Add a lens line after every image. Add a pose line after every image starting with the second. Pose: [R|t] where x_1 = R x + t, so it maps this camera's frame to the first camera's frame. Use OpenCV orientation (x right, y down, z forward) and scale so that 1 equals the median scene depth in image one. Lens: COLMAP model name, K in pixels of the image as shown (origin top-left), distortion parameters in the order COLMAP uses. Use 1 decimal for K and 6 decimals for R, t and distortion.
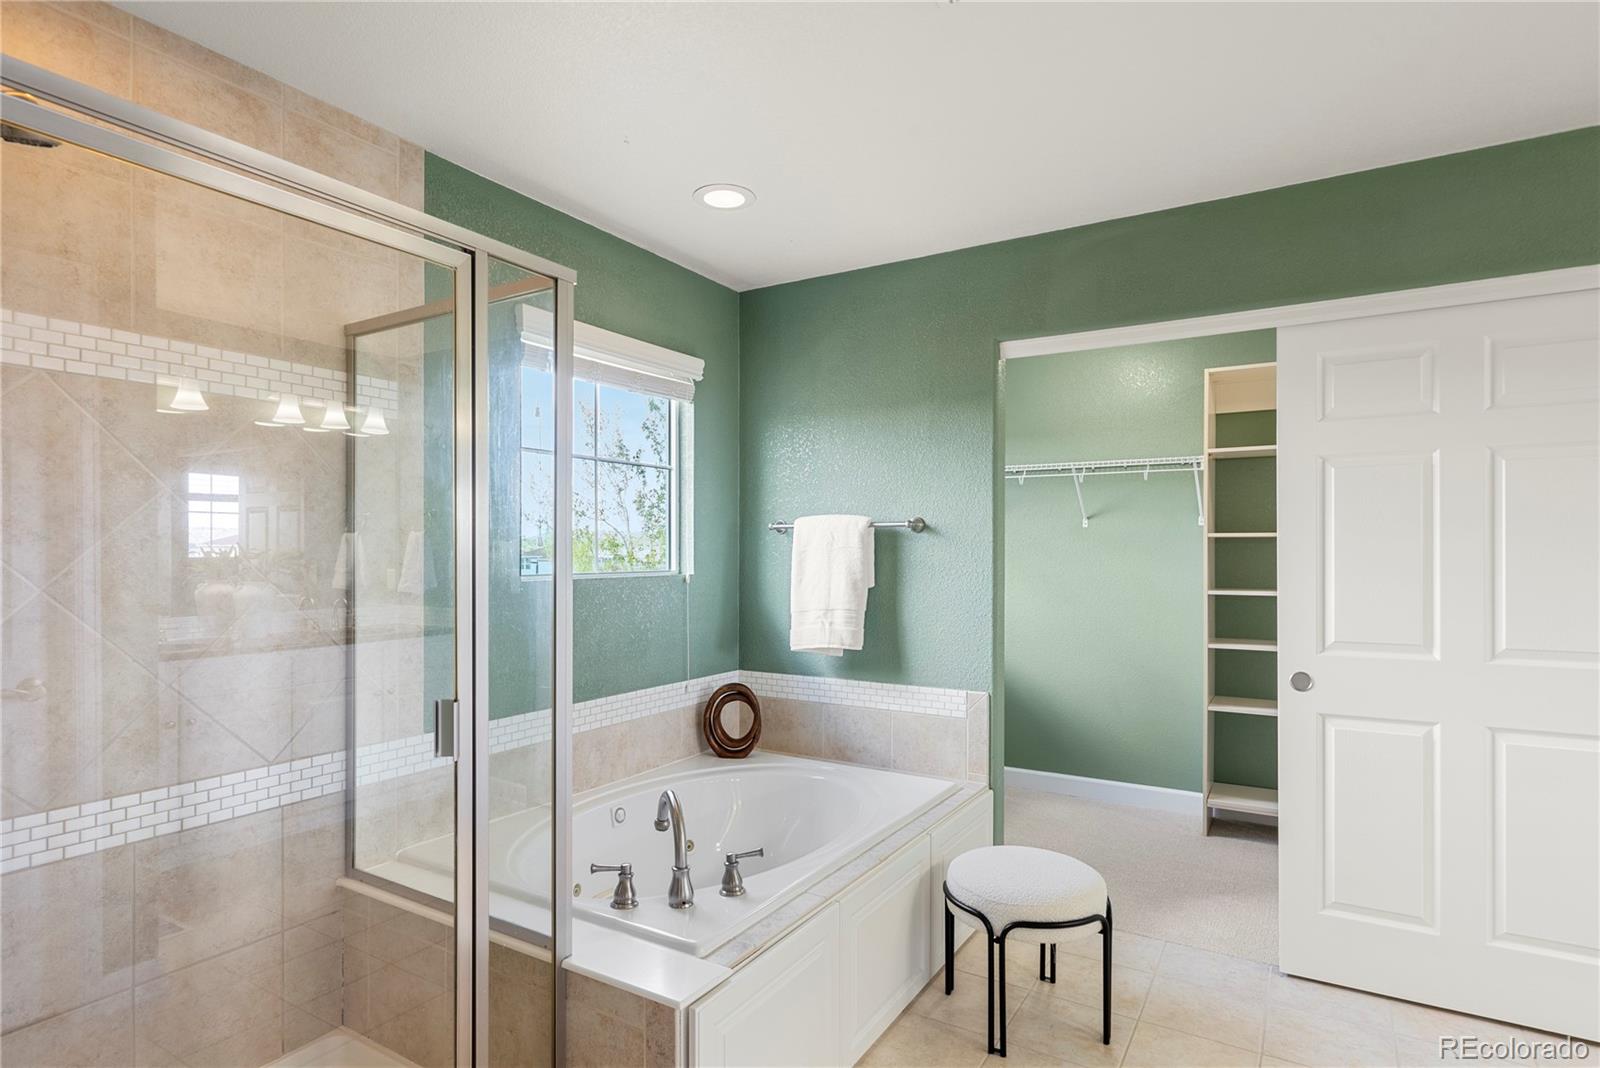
lens RADIAL K [[856.3, 0, 792.2], [0, 856.3, 539.0], [0, 0, 1]] dist [-0.000156, -0.000541]
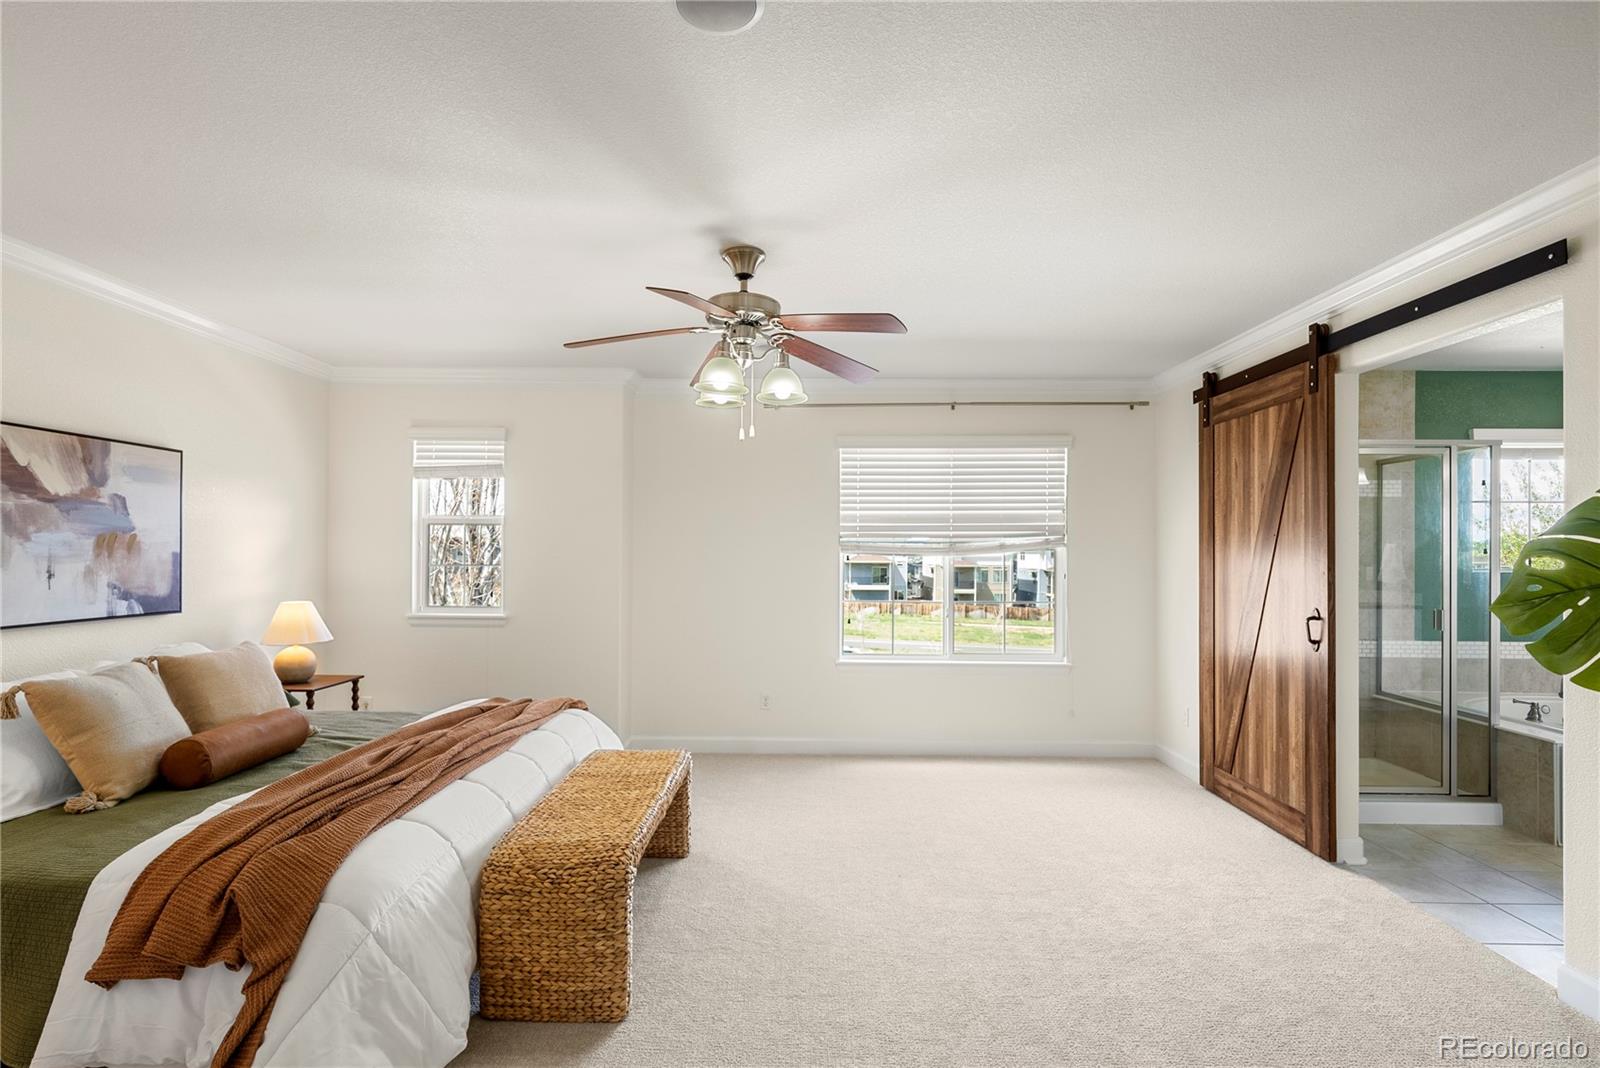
lens RADIAL K [[759.9, 0, 794.8], [0, 759.9, 534.5], [0, 0, 1]] dist [-0.002969, 0.002166]
pose [[0.499983, -0.008957, -0.865989, 0.491303], [0.000472, 0.999949, -0.010070, -0.020843], [0.866035, 0.004626, 0.499962, -1.448827]]
